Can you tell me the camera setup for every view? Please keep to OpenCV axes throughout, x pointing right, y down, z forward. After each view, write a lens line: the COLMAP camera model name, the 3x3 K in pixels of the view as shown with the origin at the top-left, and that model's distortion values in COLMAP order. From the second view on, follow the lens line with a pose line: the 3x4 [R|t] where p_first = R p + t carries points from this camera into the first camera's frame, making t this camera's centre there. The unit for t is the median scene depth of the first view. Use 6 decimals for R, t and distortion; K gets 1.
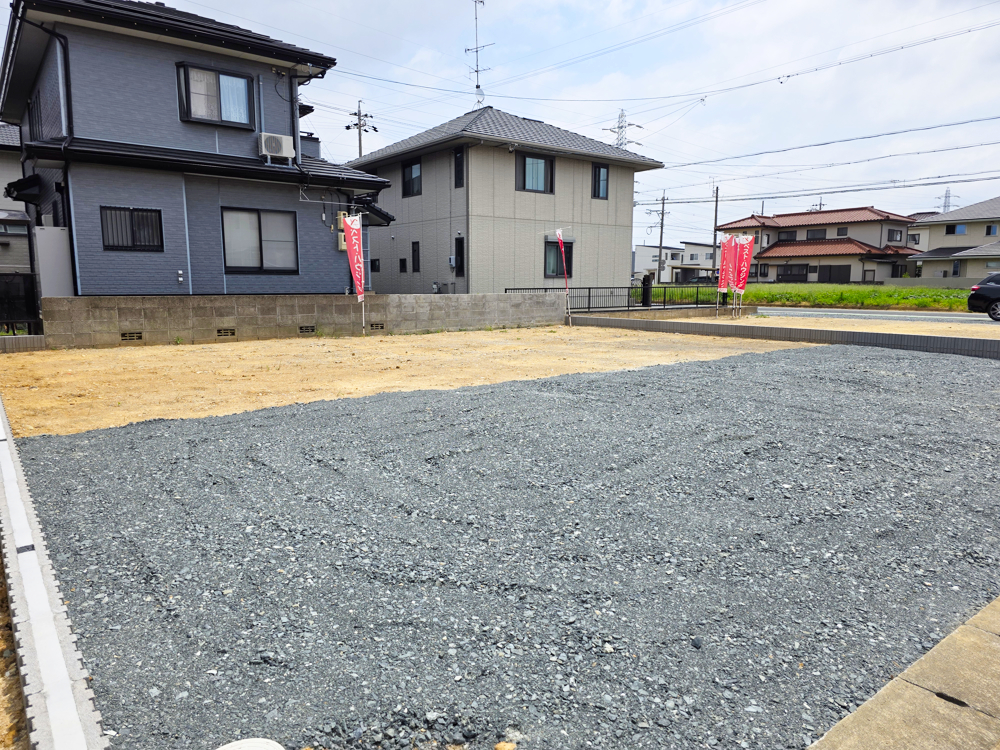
lens RADIAL K [[656.5, 0, 475.5], [0, 656.5, 364.8], [0, 0, 1]] dist [0.067766, -0.063657]
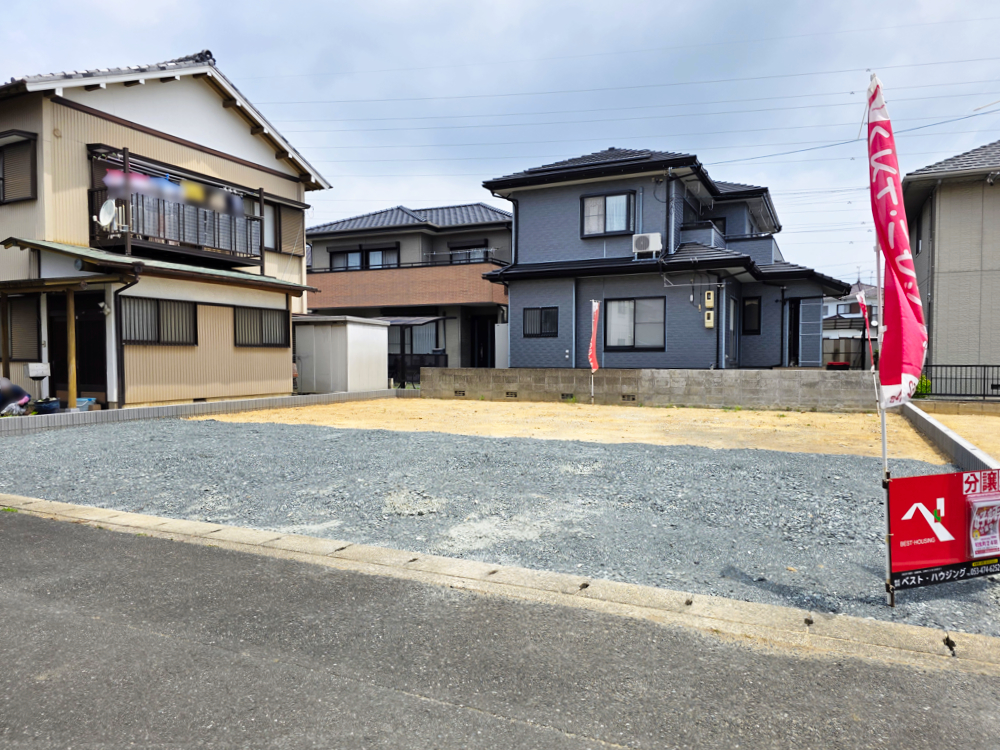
lens RADIAL K [[671.8, 0, 515.0], [0, 671.8, 381.5], [0, 0, 1]] dist [0.071153, -0.073681]
pose [[0.471469, 0.030424, -0.881358, 0.641137], [-0.109195, 0.993728, -0.024109, -0.032129], [0.875096, 0.107607, 0.471834, 0.255811]]
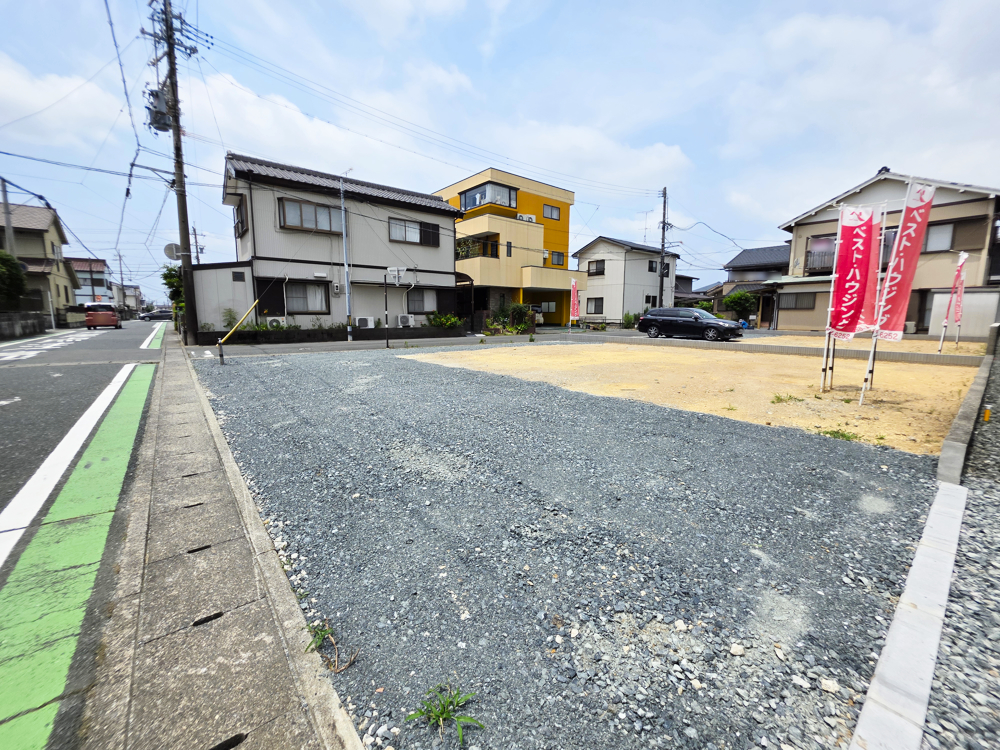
lens RADIAL K [[396.1, 0, 505.6], [0, 396.1, 362.5], [0, 0, 1]] dist [0.000637, -0.000258]
pose [[-0.998640, 0.001159, -0.052116, 0.743341], [-0.011532, 0.970070, 0.242551, -0.181482], [0.050837, 0.242823, -0.968738, 1.485933]]
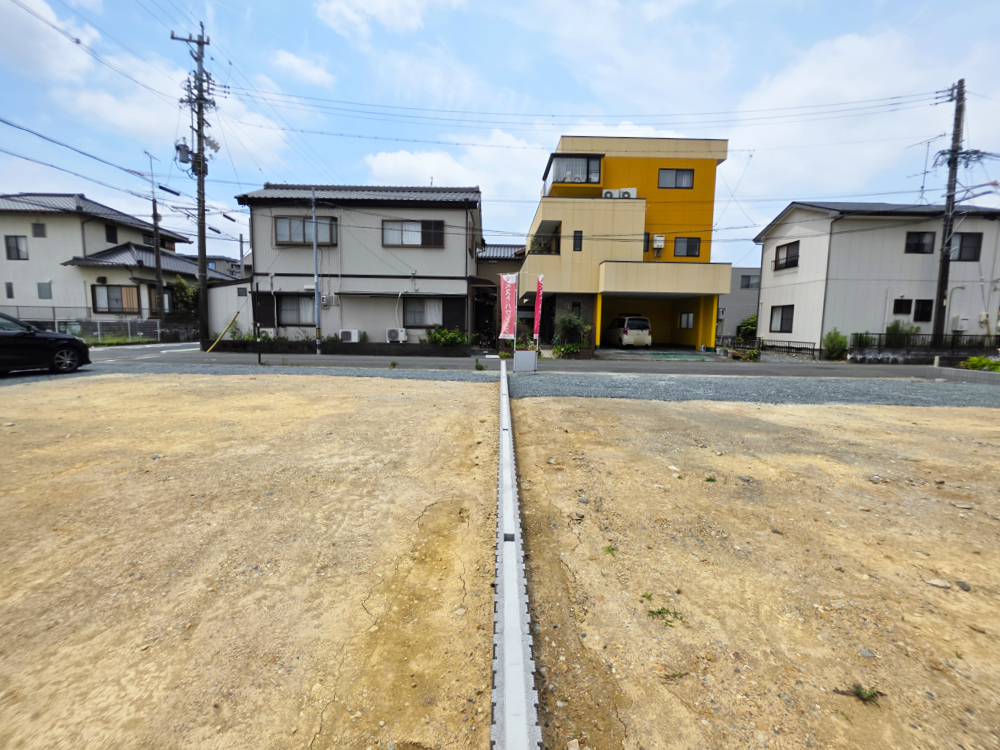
lens RADIAL K [[411.2, 0, 510.3], [0, 411.2, 366.6], [0, 0, 1]] dist [0.001236, 0.000142]
pose [[-0.810221, -0.072015, 0.581683, 0.149556], [0.054178, 0.978973, 0.196666, -0.130757], [-0.583615, 0.190857, -0.789283, 1.022386]]
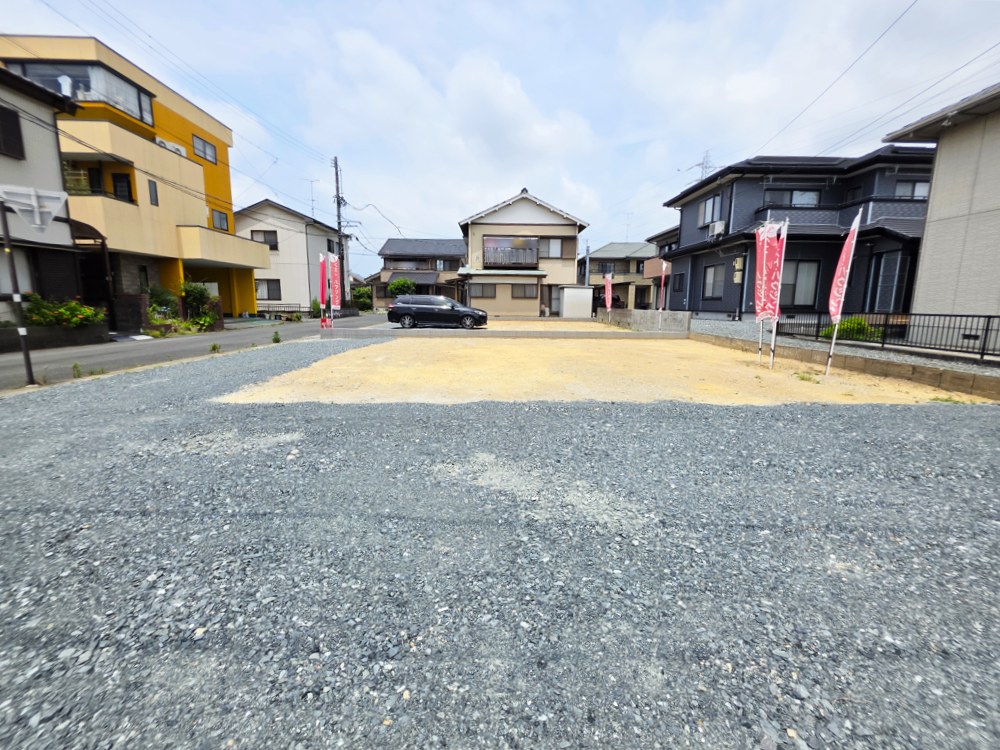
lens RADIAL K [[406.1, 0, 491.6], [0, 406.1, 370.3], [0, 0, 1]] dist [-0.001914, -0.000255]
pose [[-0.588066, 0.126932, -0.798791, 0.979618], [-0.110564, 0.965722, 0.234855, -0.147199], [0.801220, 0.226428, -0.553874, 1.191208]]
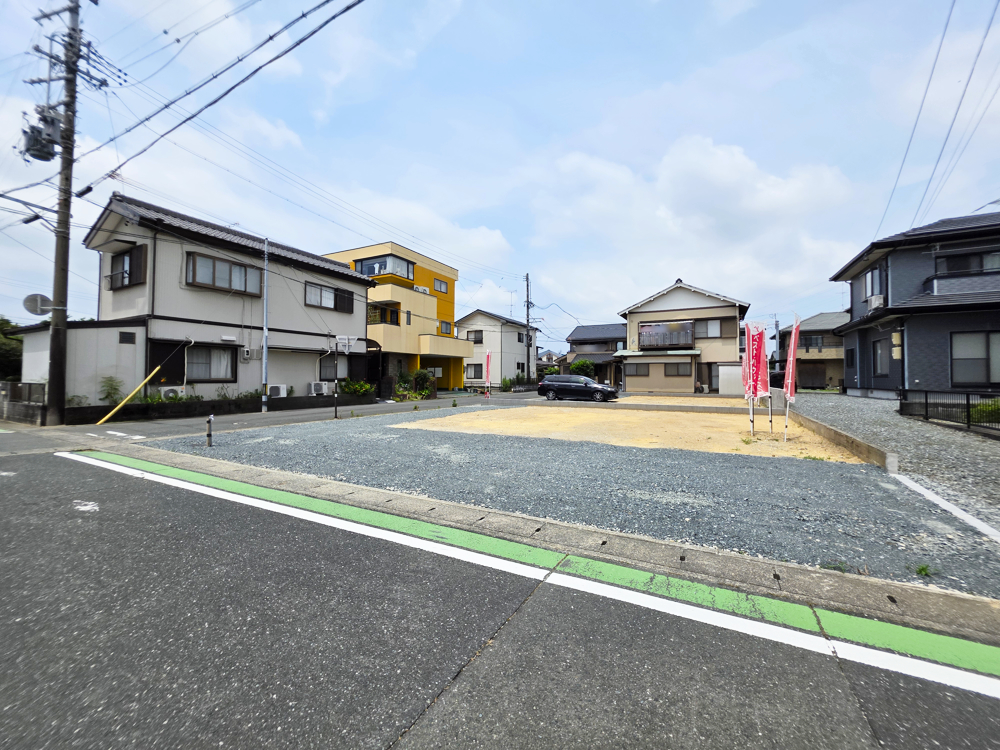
lens RADIAL K [[393.5, 0, 499.9], [0, 393.5, 367.8], [0, 0, 1]] dist [-0.000135, -0.000109]
pose [[-0.902196, -0.014739, -0.431075, 0.979853], [-0.058383, 0.994391, 0.088191, -0.194683], [0.427358, 0.104733, -0.897996, 1.496410]]
